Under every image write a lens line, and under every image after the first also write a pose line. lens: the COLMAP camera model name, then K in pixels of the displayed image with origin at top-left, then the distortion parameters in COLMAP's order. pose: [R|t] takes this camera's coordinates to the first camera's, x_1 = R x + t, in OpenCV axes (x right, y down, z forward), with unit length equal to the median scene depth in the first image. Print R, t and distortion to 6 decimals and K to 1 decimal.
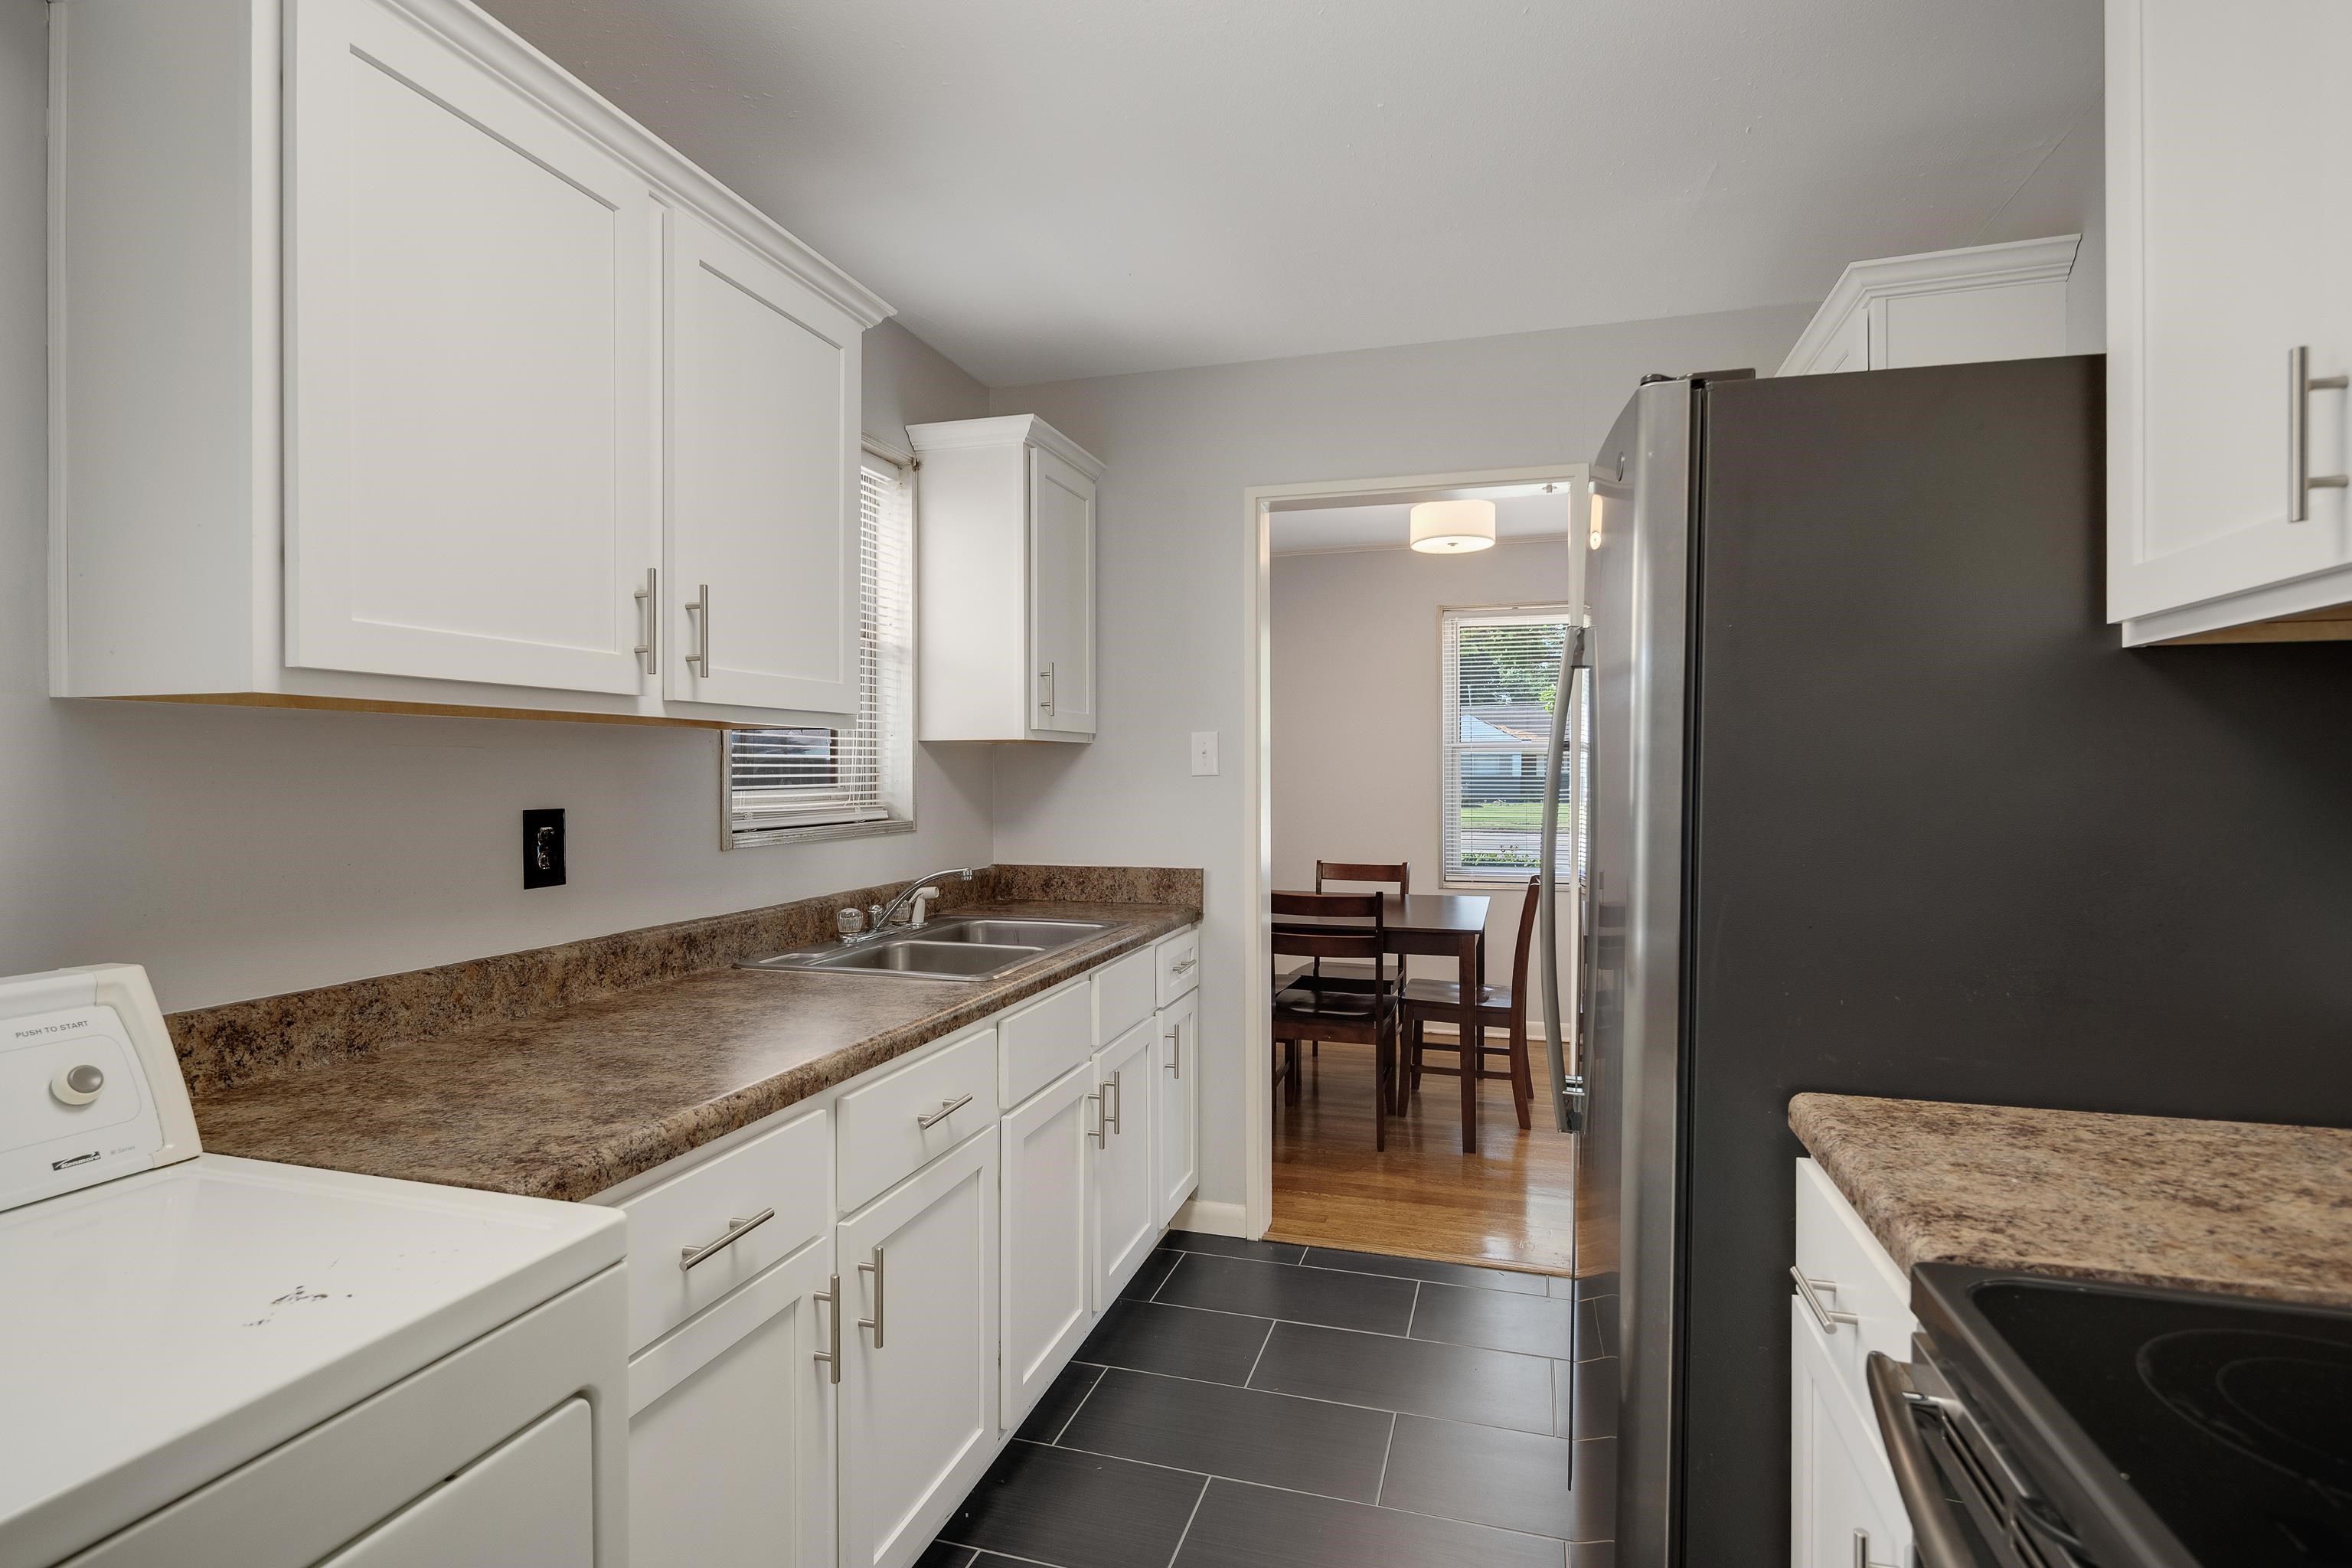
lens RADIAL K [[1145.6, 0, 1172.2], [0, 1145.6, 763.2], [0, 0, 1]] dist [-0.000029, -0.000722]
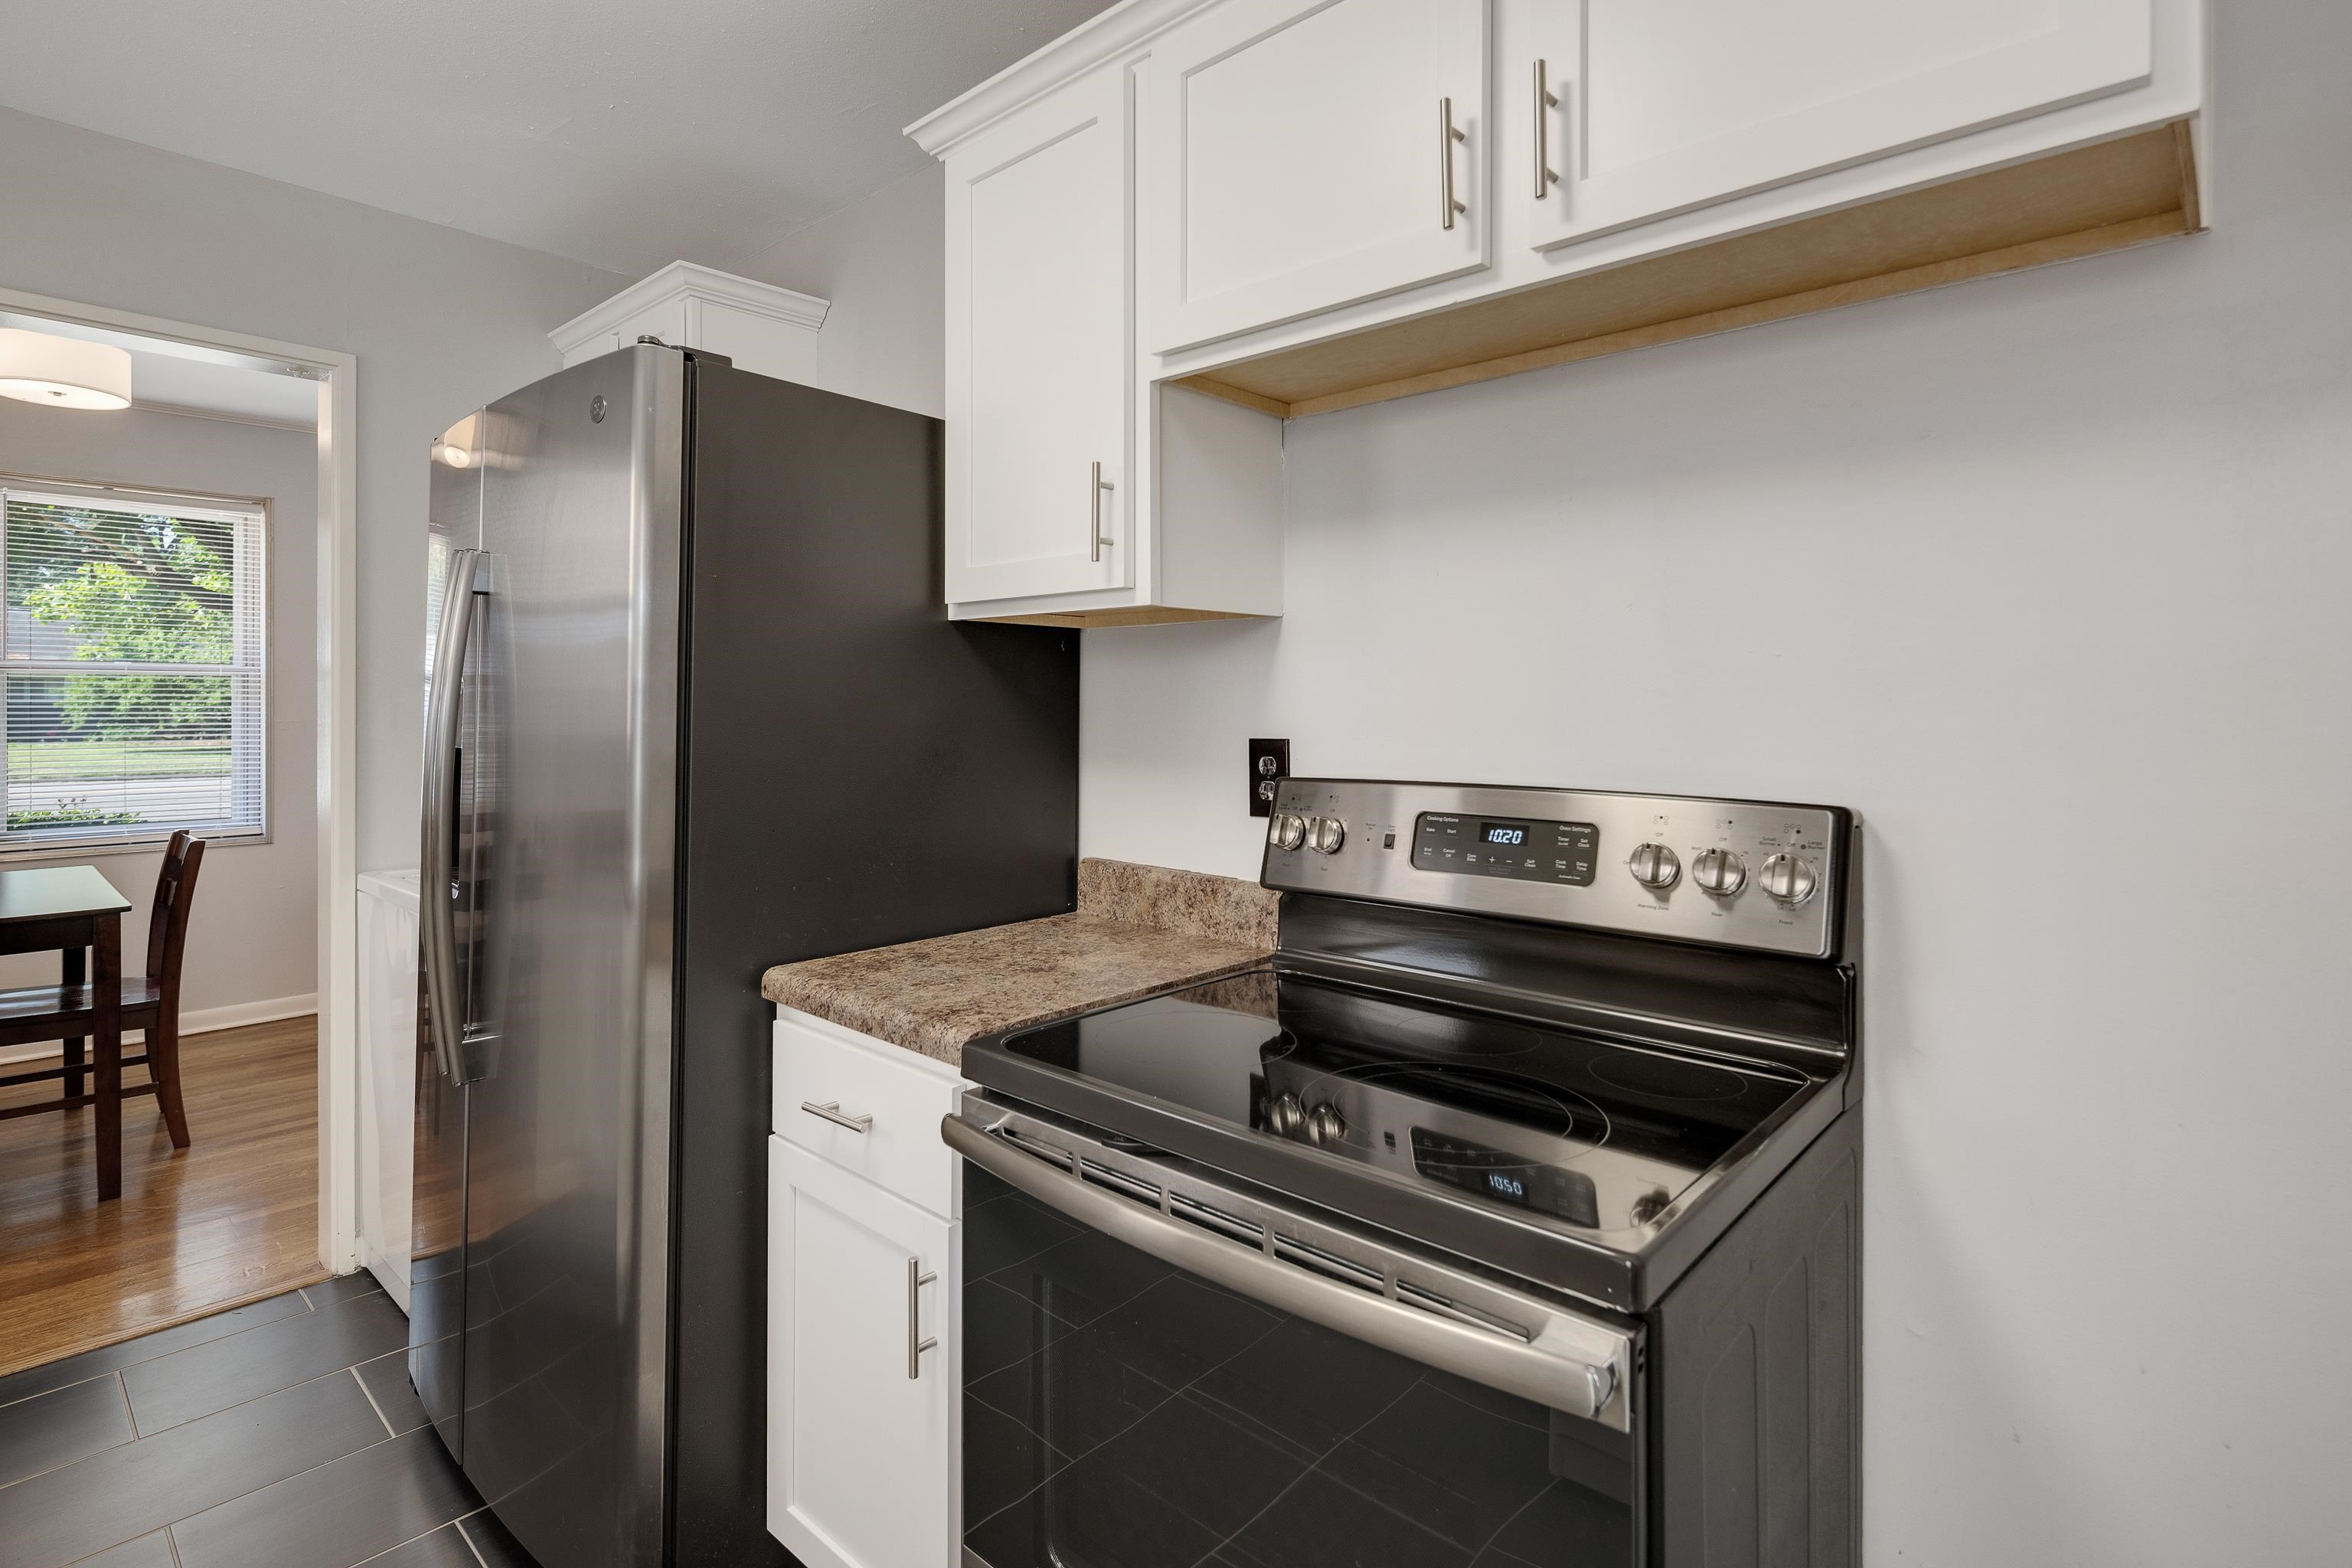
lens RADIAL K [[1135.4, 0, 1184.7], [0, 1135.4, 697.6], [0, 0, 1]] dist [-0.001428, -0.000732]
pose [[0.419543, 0.003231, 0.907730, -0.191377], [-0.008306, 0.999965, 0.000280, -0.001910], [-0.907697, -0.007657, 0.419555, 0.052511]]
